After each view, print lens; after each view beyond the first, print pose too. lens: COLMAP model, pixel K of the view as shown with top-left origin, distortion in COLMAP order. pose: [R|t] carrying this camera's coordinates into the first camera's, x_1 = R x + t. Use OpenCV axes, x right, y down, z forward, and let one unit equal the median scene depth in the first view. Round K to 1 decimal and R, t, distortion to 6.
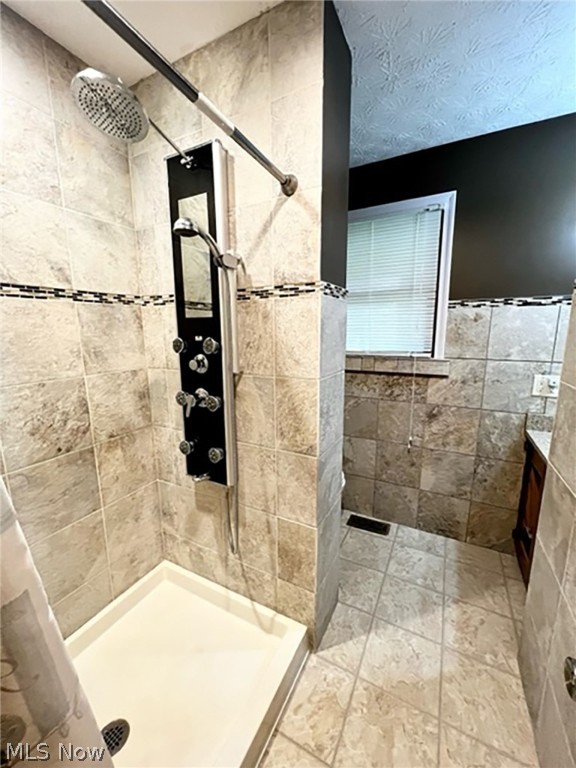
lens RADIAL K [[306.5, 0, 288.0], [0, 306.5, 384.4], [0, 0, 1]] dist [0.000140, -0.000059]
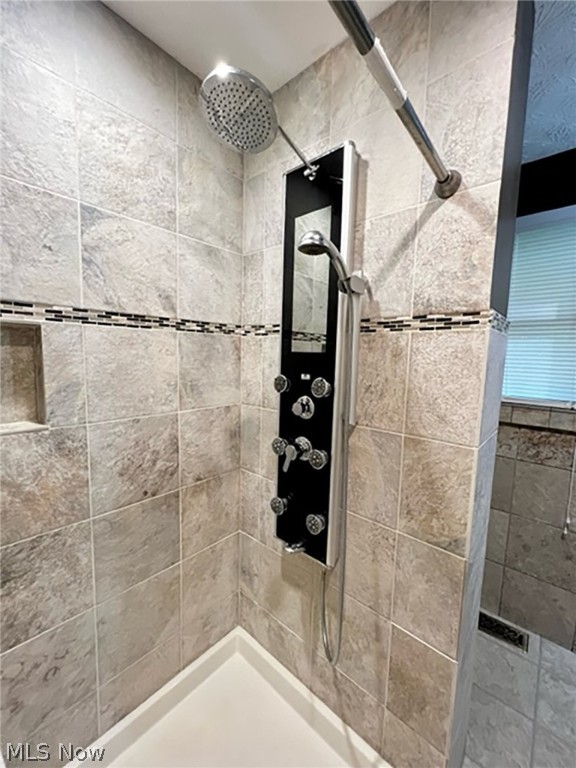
lens RADIAL K [[306.3, 0, 288.6], [0, 306.3, 384.2], [0, 0, 1]] dist [0.001235, -0.000208]
pose [[0.970671, 0.056533, -0.233670, -0.145596], [-0.075412, 0.994502, -0.072659, -0.069191], [0.228278, 0.088149, 0.969597, 0.194915]]
